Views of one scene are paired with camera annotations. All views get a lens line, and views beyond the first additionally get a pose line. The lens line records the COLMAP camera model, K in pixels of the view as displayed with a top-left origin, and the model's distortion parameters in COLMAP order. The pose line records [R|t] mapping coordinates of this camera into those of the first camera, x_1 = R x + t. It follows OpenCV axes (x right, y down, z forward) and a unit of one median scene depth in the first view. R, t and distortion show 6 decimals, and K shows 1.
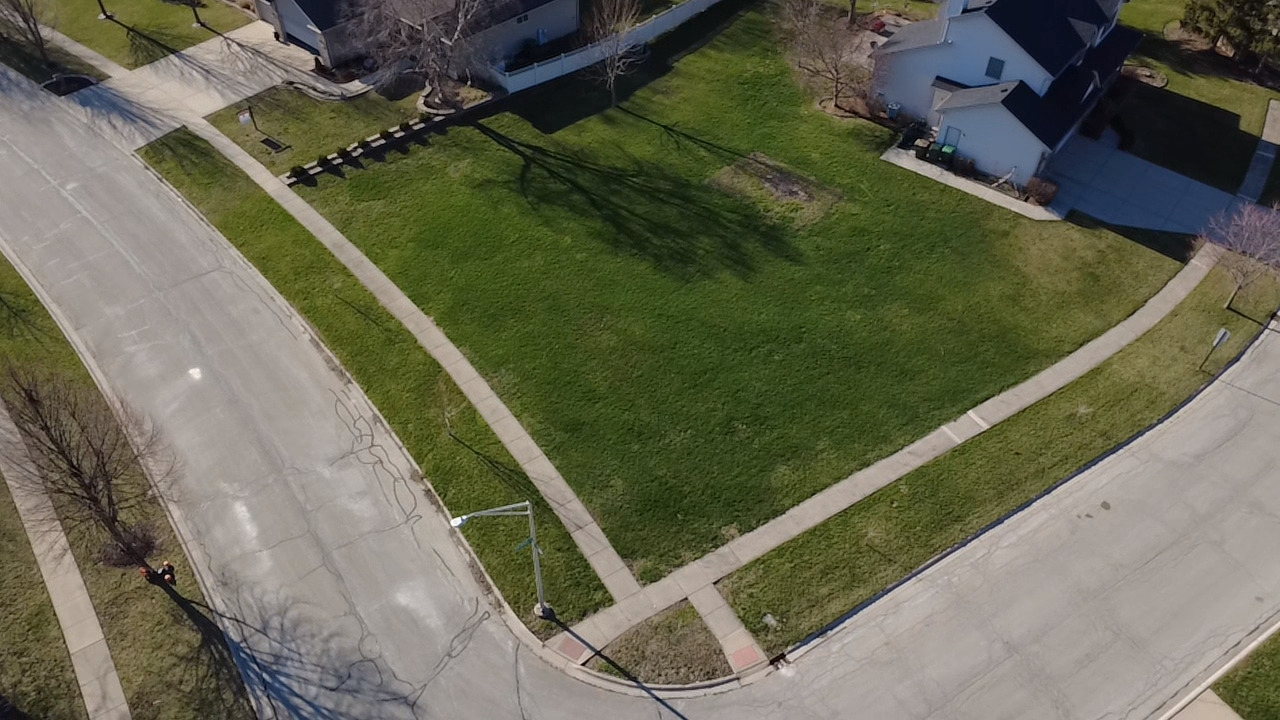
lens RADIAL K [[939.9, 0, 638.2], [0, 939.9, 358.9], [0, 0, 1]] dist [-0.001891, 0.004984]
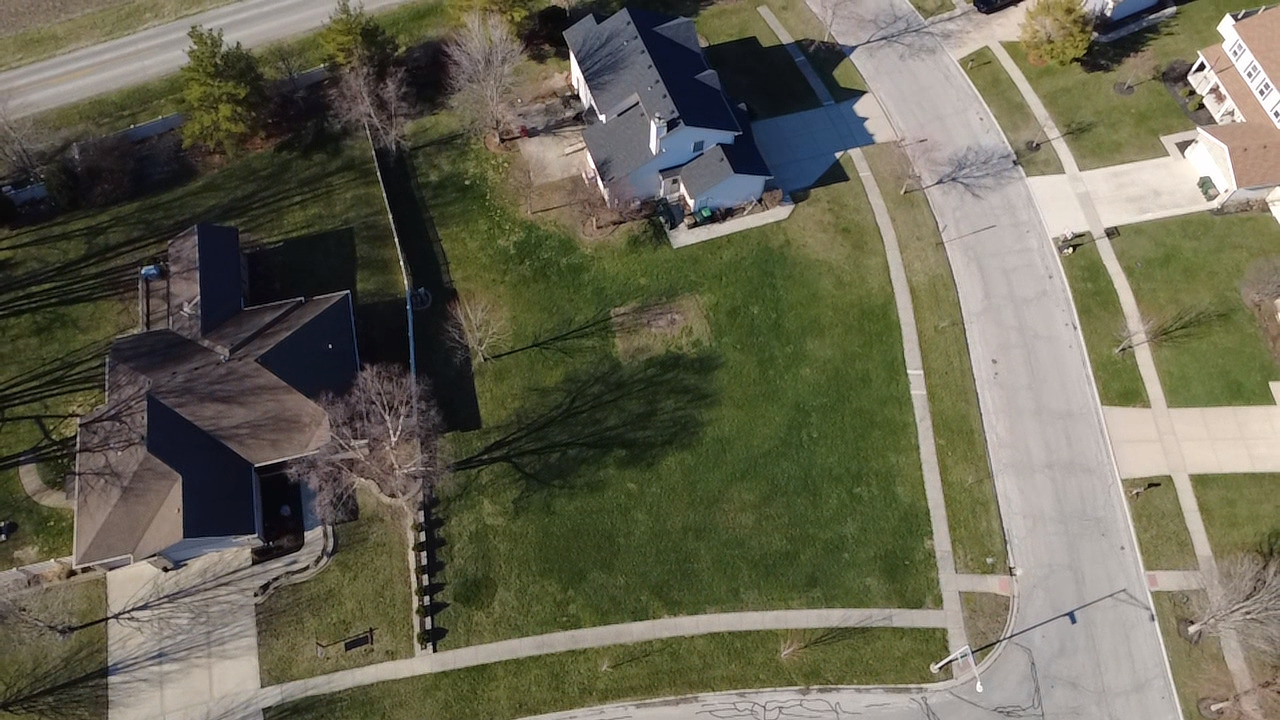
lens RADIAL K [[939.9, 0, 638.2], [0, 939.9, 358.9], [0, 0, 1]] dist [-0.001891, 0.004984]
pose [[0.542989, -0.735190, 0.405781, -0.516166], [0.580675, 0.677797, 0.451007, -0.911557], [-0.606613, -0.009265, 0.794943, -0.010007]]
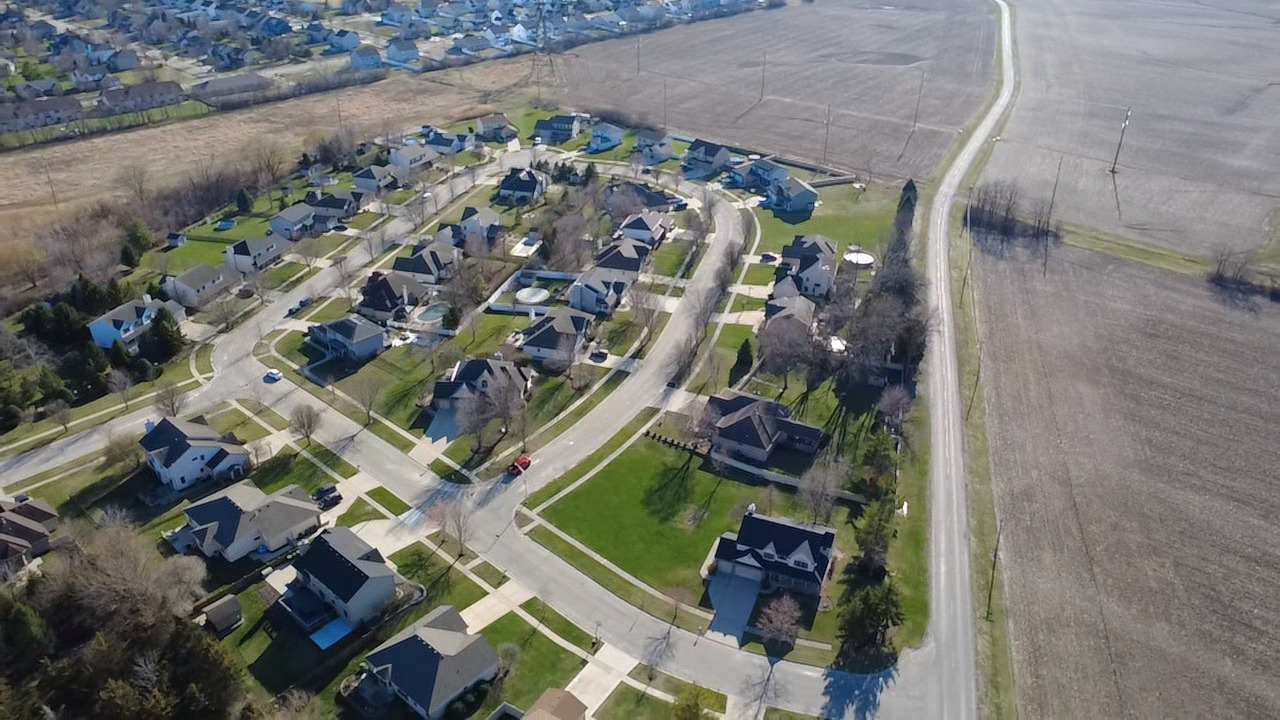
lens RADIAL K [[939.9, 0, 638.2], [0, 939.9, 358.9], [0, 0, 1]] dist [-0.001891, 0.004984]
pose [[0.267209, 0.456657, -0.848566, 3.004088], [-0.684562, 0.709715, 0.166369, -1.146773], [0.678213, 0.536441, 0.502253, -1.141309]]
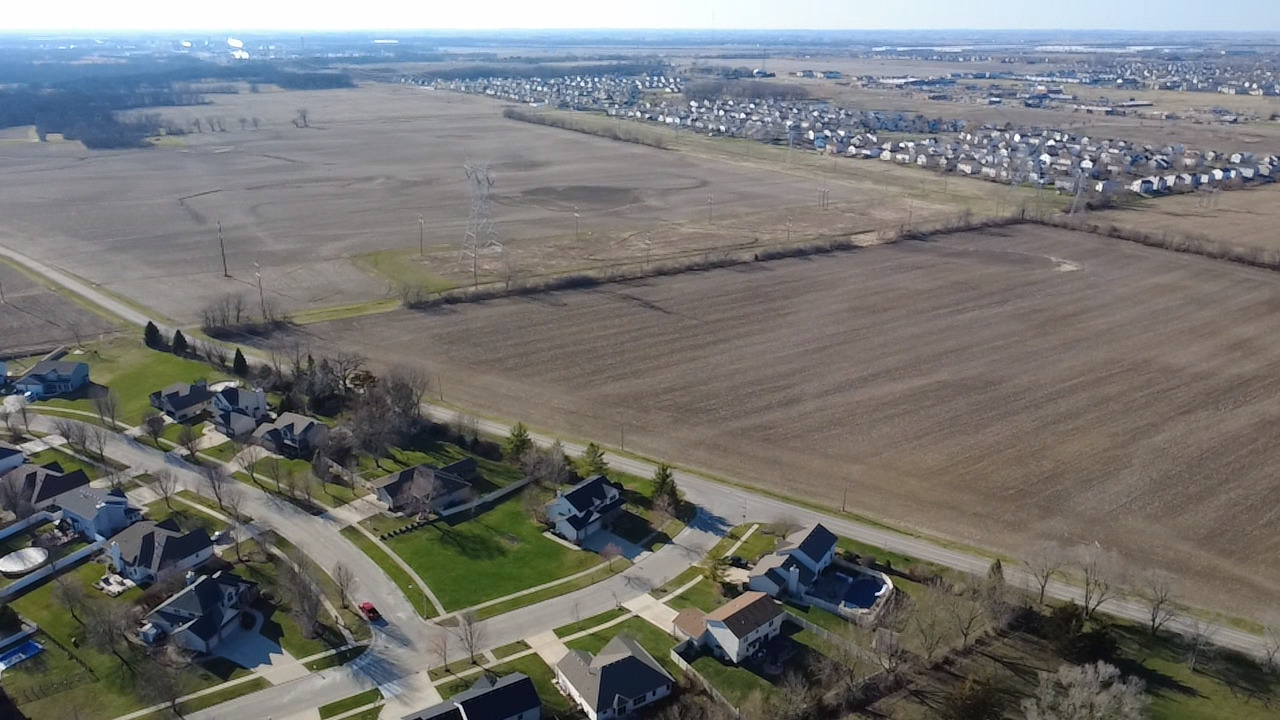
lens RADIAL K [[939.9, 0, 638.2], [0, 939.9, 358.9], [0, 0, 1]] dist [-0.001891, 0.004984]
pose [[0.999734, 0.002261, -0.022938, 0.892785], [-0.011747, 0.906222, -0.422639, 0.879148], [0.019832, 0.422796, 0.906008, -3.211317]]
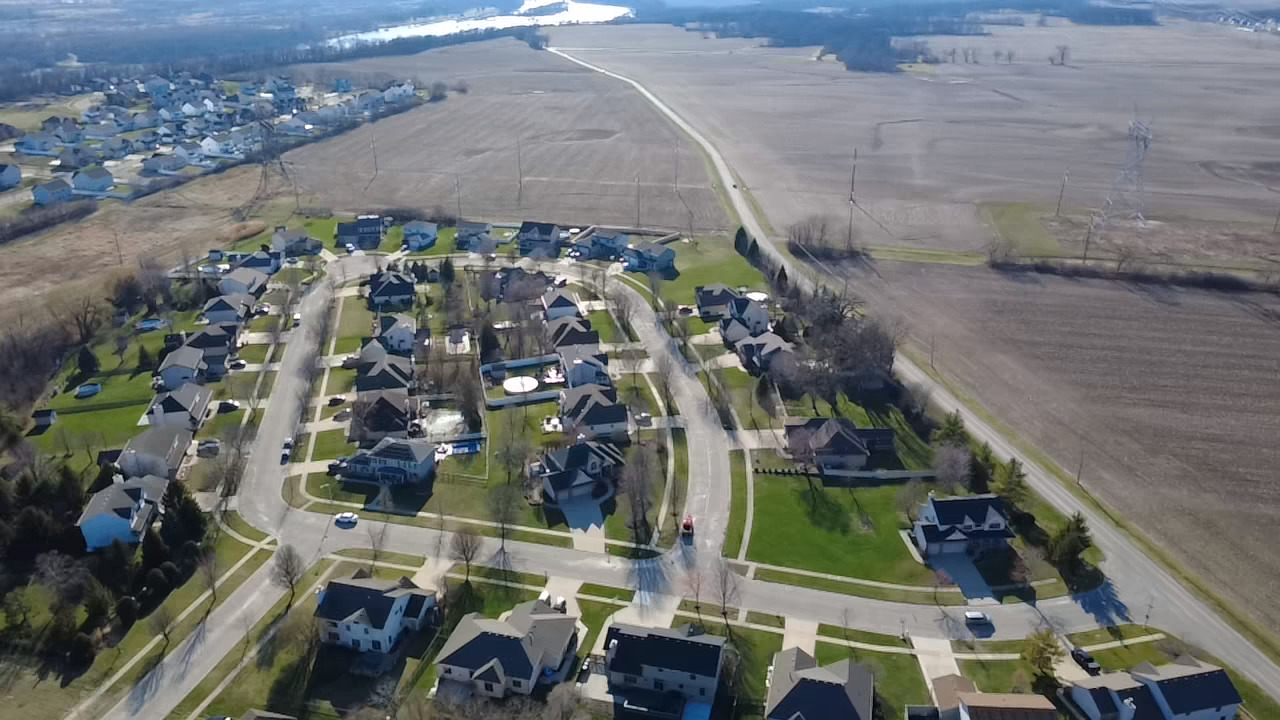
lens RADIAL K [[939.9, 0, 638.2], [0, 939.9, 358.9], [0, 0, 1]] dist [-0.001891, 0.004984]
pose [[0.682078, 0.281512, -0.674923, 2.111351], [-0.508511, 0.845852, -0.161095, 0.337641], [0.525534, 0.453085, 0.720088, -2.643833]]
